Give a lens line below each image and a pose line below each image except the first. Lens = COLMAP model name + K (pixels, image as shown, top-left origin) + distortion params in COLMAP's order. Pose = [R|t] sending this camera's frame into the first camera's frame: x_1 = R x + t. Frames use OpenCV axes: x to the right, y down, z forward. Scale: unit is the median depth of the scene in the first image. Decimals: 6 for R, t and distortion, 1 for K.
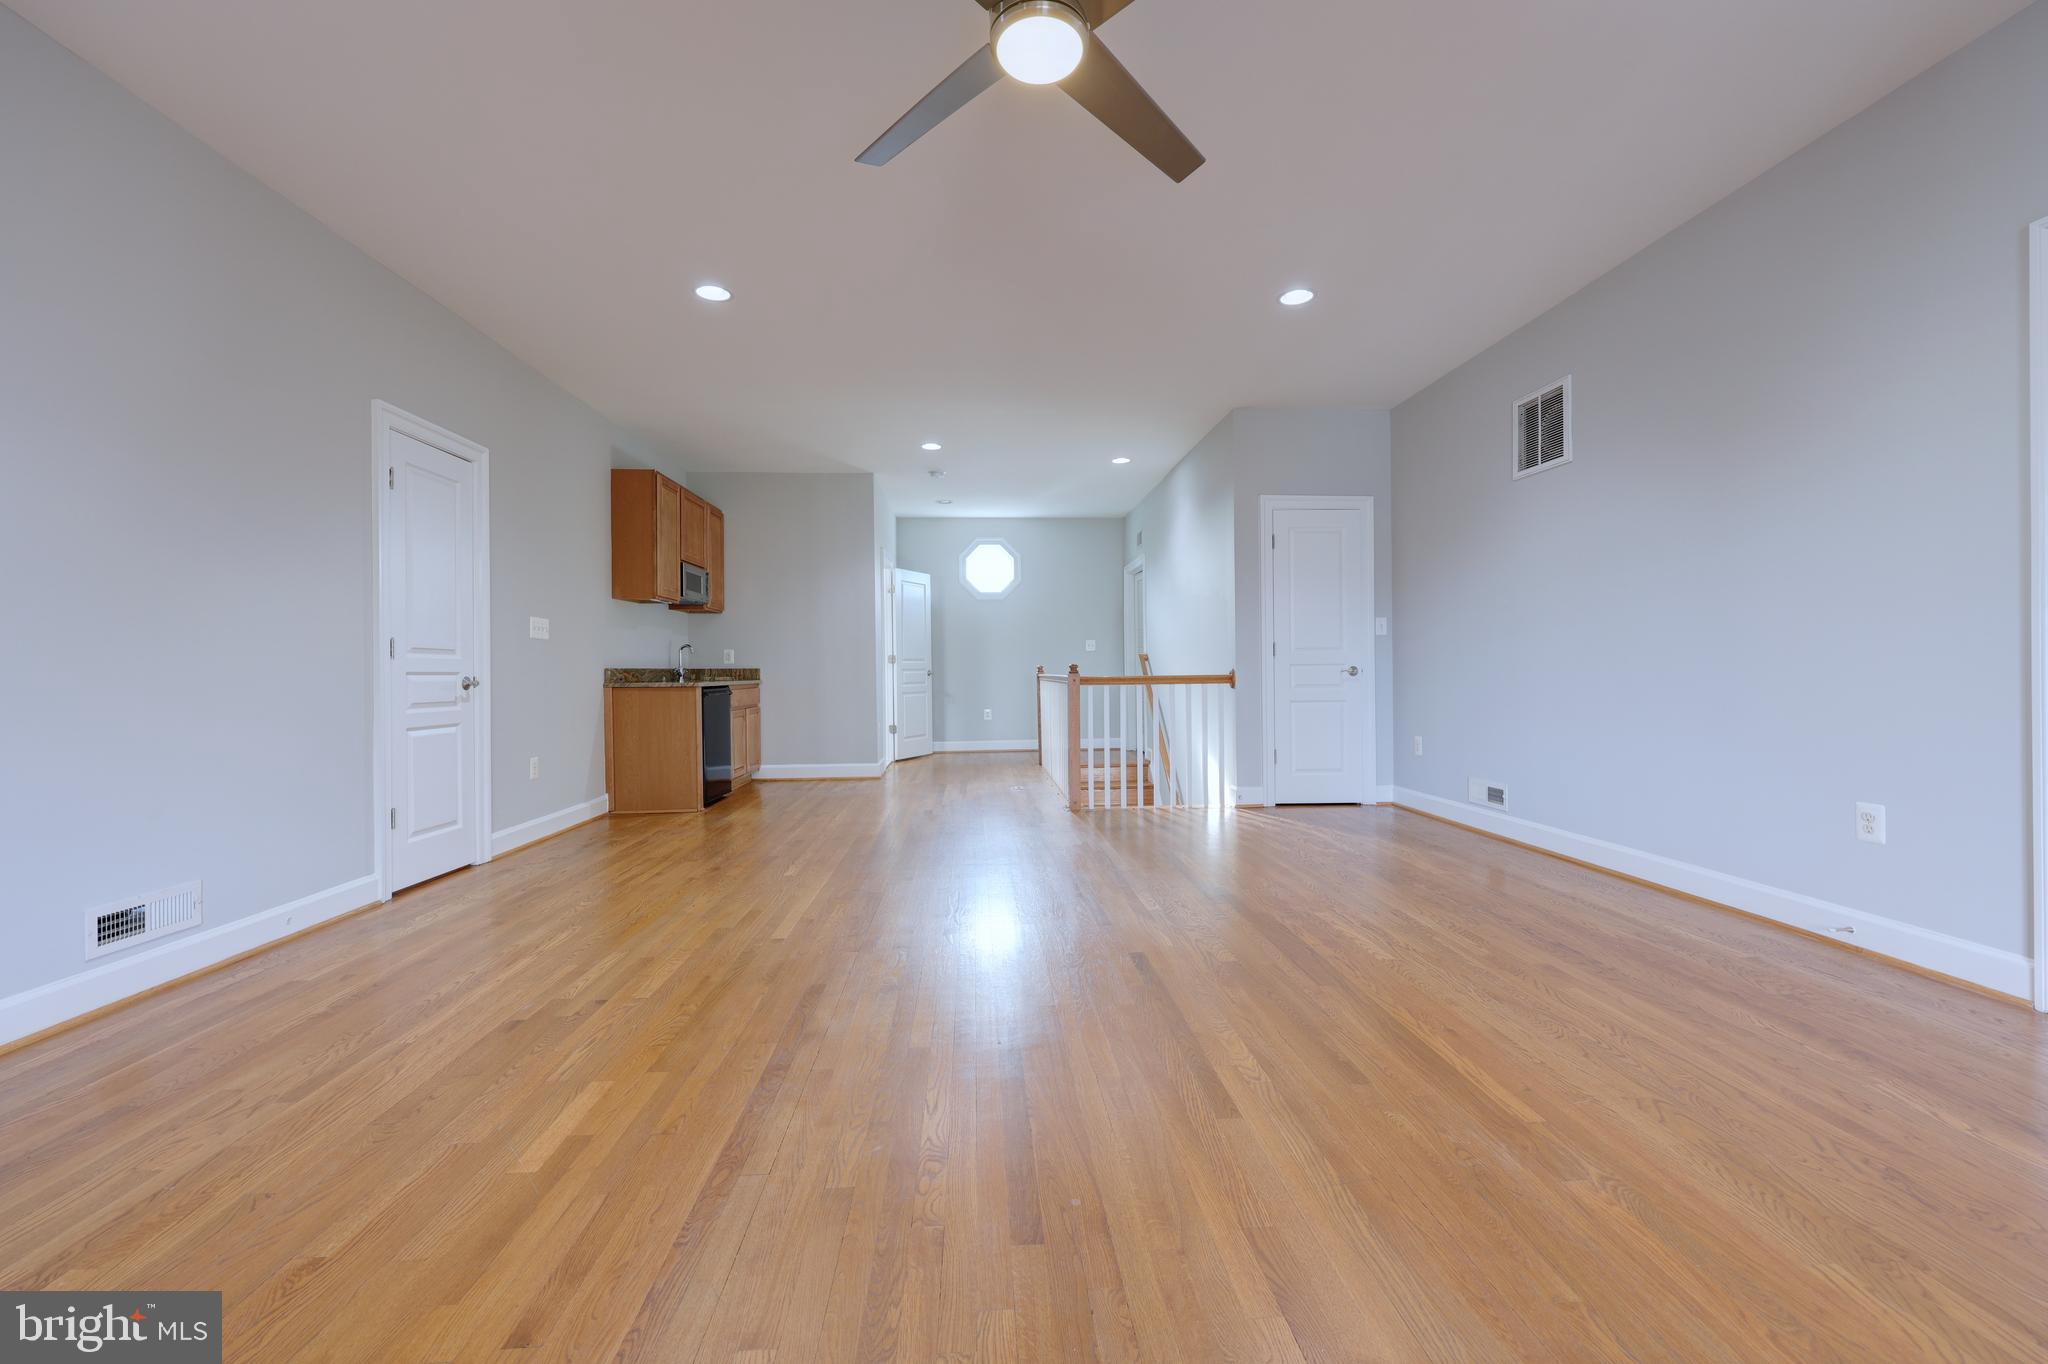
lens RADIAL K [[833.5, 0, 1024.0], [0, 833.5, 682.0], [0, 0, 1]] dist [-0.000032, 0.000112]
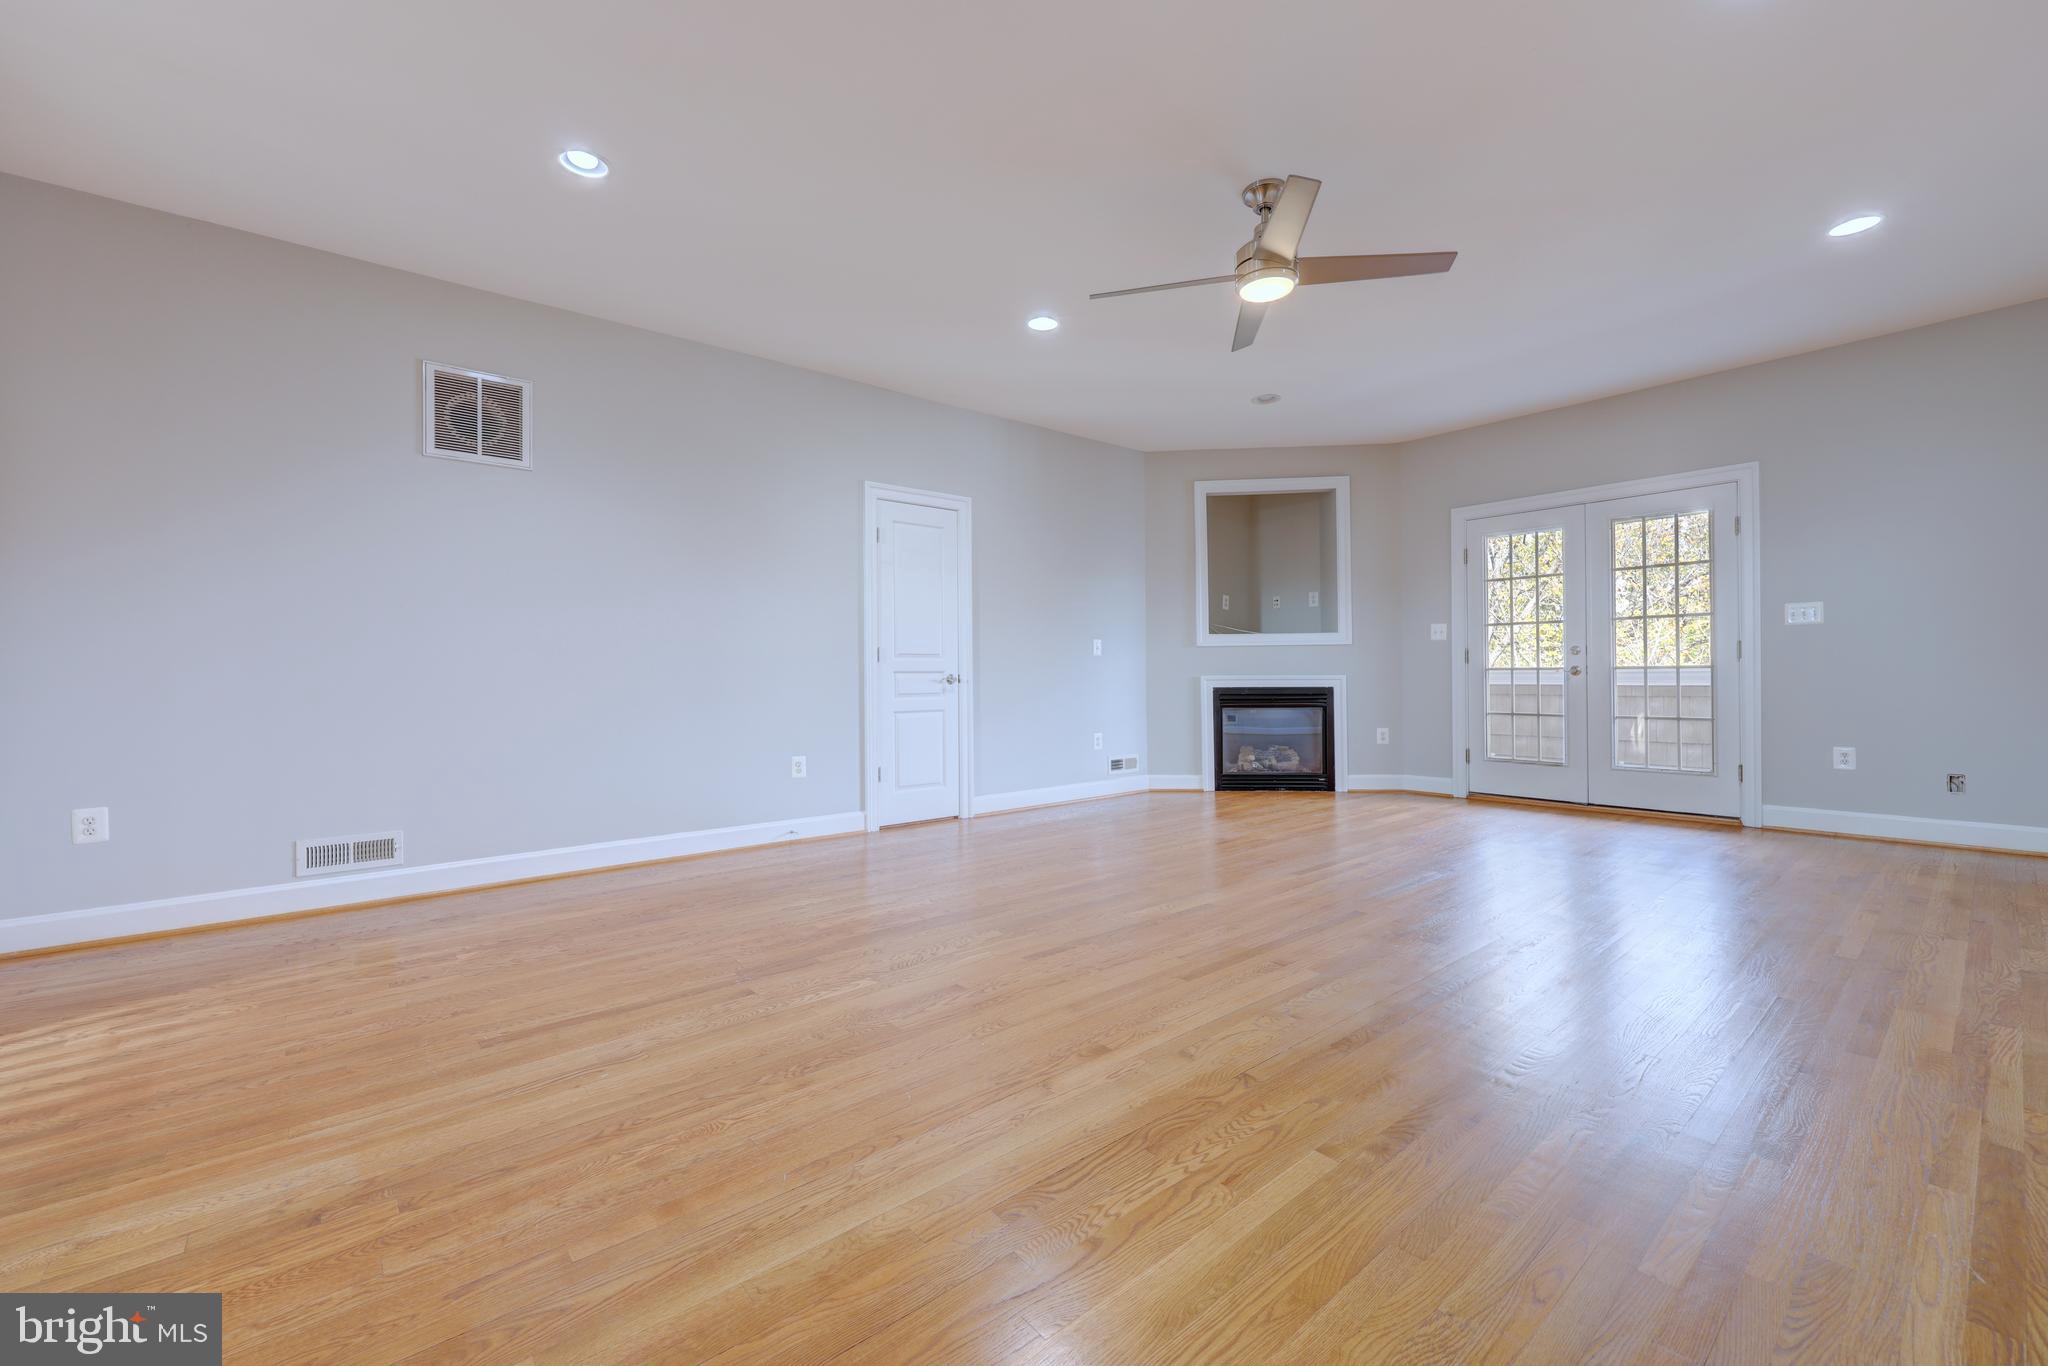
lens RADIAL K [[833.5, 0, 1024.0], [0, 833.5, 683.0], [0, 0, 1]] dist [-0.000032, 0.000112]
pose [[-0.604198, 0.005863, 0.796812, -0.624120], [0.019580, 0.999780, 0.007490, -0.013633], [-0.796593, 0.020127, -0.604180, 1.505098]]
